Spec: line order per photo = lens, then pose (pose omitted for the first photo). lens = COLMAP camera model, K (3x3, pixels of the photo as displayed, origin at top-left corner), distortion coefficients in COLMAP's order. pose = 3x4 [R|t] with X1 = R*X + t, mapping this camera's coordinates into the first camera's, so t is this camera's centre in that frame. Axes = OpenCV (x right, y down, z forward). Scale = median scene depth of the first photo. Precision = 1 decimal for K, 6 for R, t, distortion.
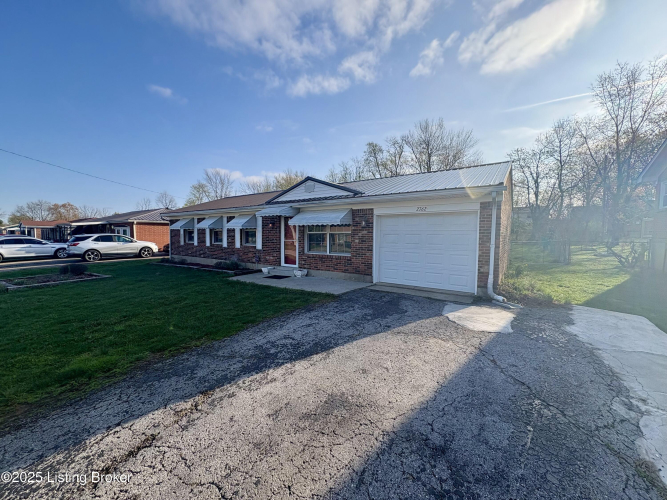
lens RADIAL K [[263.9, 0, 333.5], [0, 263.9, 250.0], [0, 0, 1]] dist [-0.000050, -0.000007]
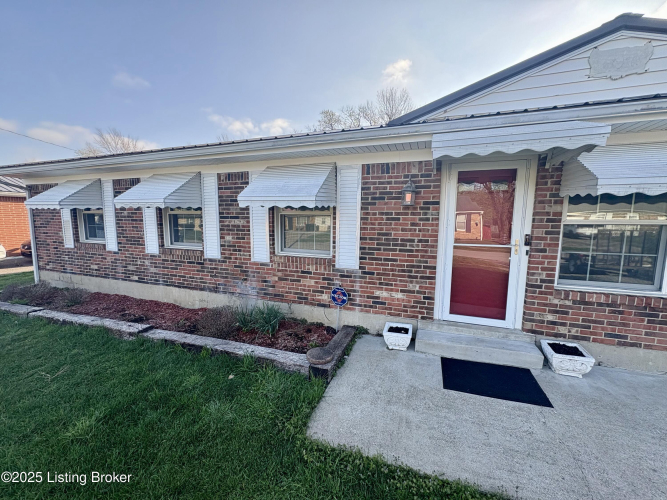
lens RADIAL K [[268.6, 0, 333.5], [0, 268.6, 250.0], [0, 0, 1]] dist [0.001719, 0.000297]
pose [[0.965289, -0.028800, 0.259593, -0.311662], [0.013162, 0.998003, 0.061777, -0.039157], [-0.260853, -0.056216, 0.963740, 0.534190]]
